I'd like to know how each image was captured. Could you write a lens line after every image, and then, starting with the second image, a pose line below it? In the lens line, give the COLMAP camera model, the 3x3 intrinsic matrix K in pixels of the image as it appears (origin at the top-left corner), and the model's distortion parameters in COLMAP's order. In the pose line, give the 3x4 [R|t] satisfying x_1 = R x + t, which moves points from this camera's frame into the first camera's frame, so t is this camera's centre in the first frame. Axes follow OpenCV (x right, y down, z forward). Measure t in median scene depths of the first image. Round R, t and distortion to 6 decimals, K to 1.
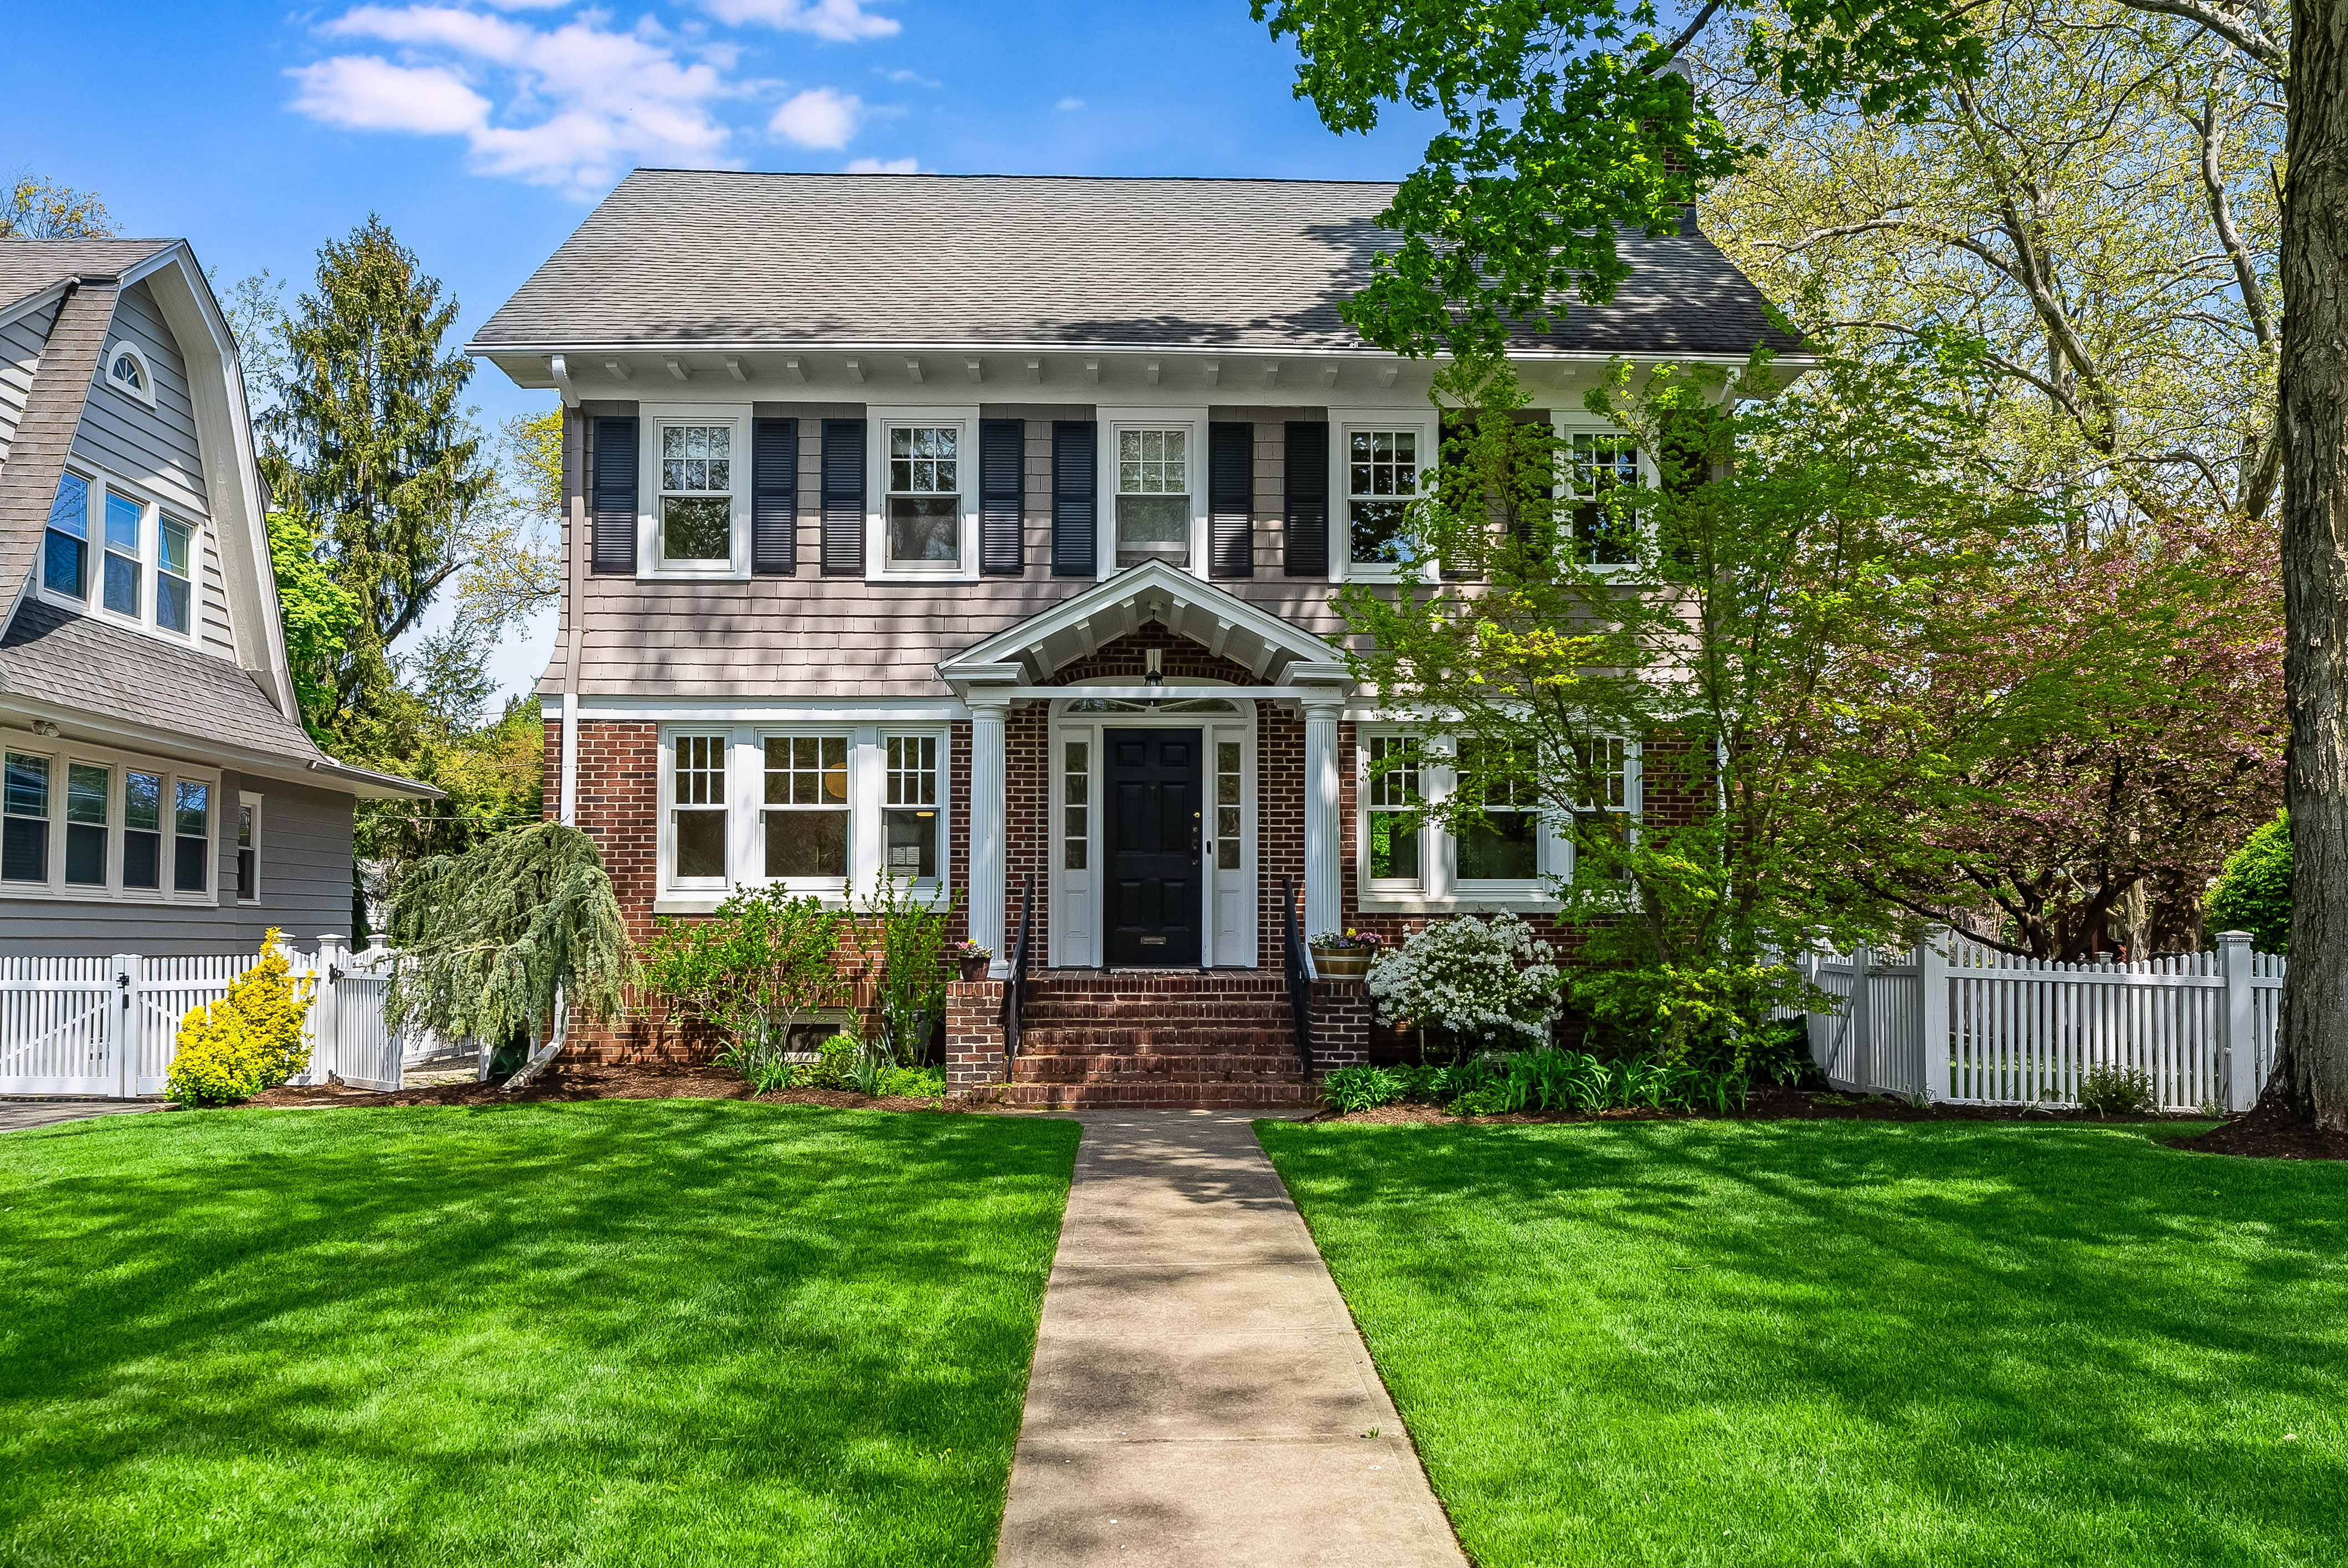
lens RADIAL K [[1919.9, 0, 1171.5], [0, 1919.9, 893.9], [0, 0, 1]] dist [0.004236, 0.006117]
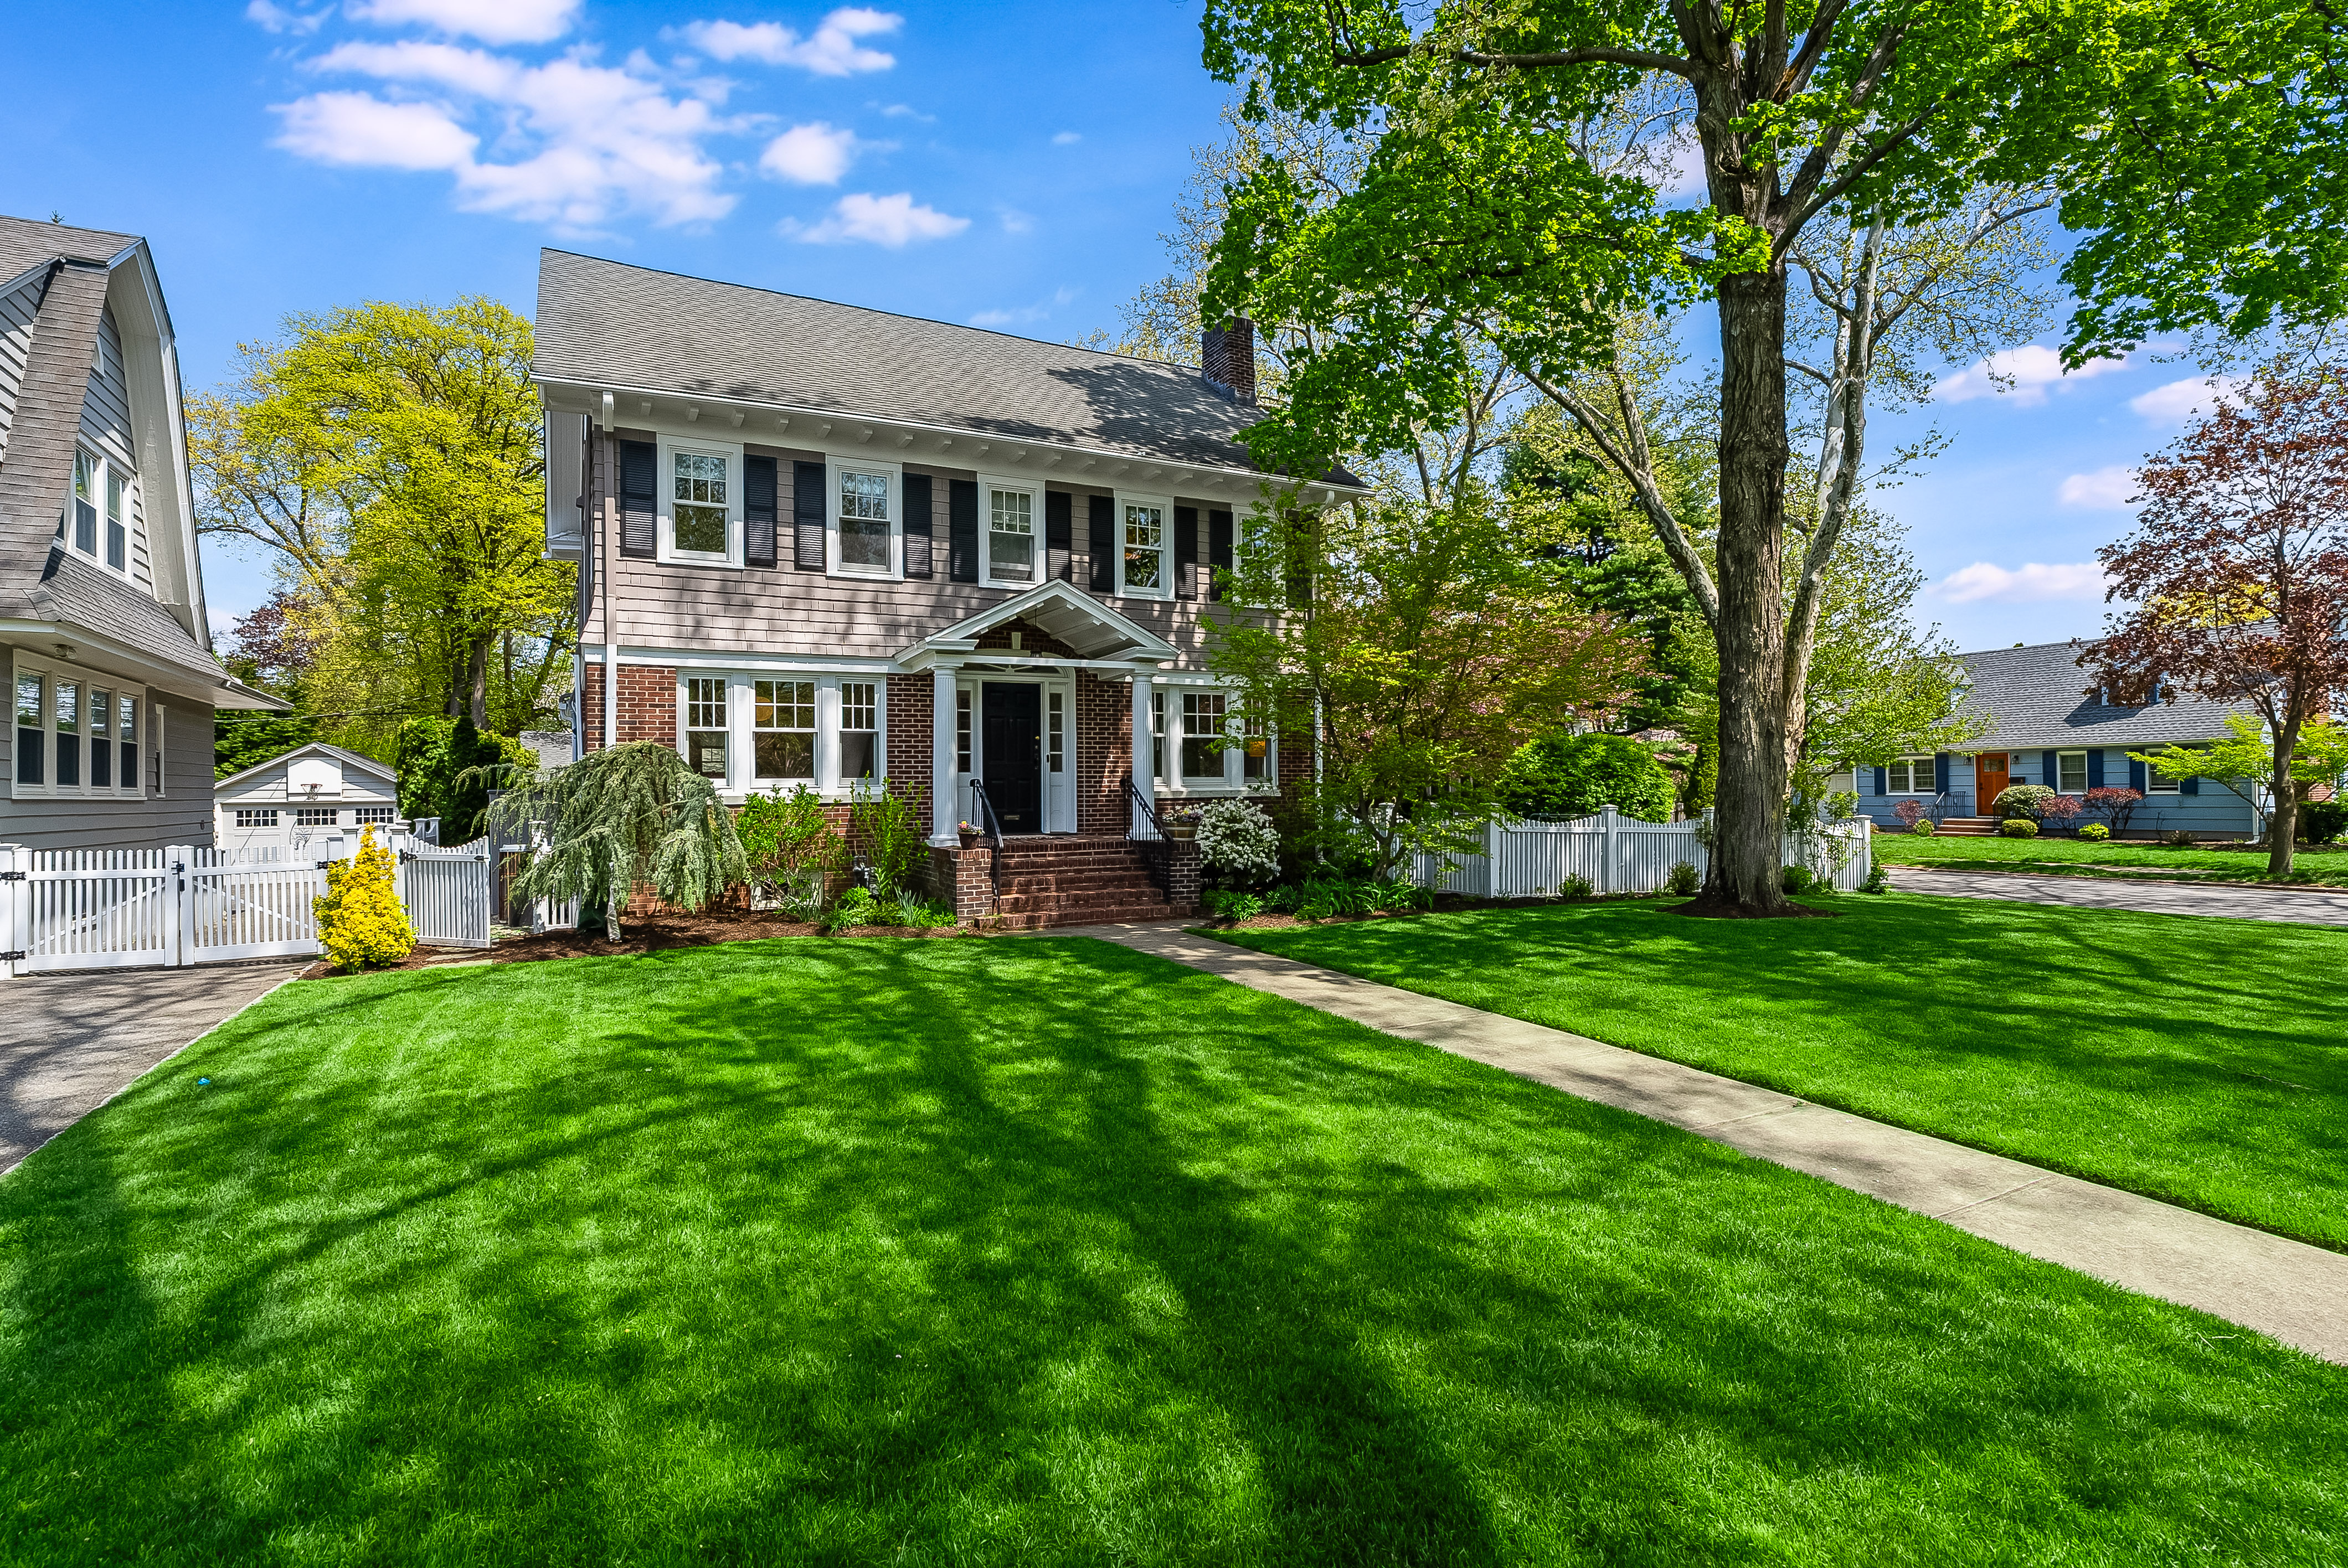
lens RADIAL K [[1157.5, 0, 1174.2], [0, 1157.5, 800.8], [0, 0, 1]] dist [0.002676, -0.000497]
pose [[0.898435, -0.013322, 0.438904, -0.310562], [0.001719, 0.999639, 0.026823, -0.014891], [-0.439102, -0.023344, 0.898134, 0.088352]]
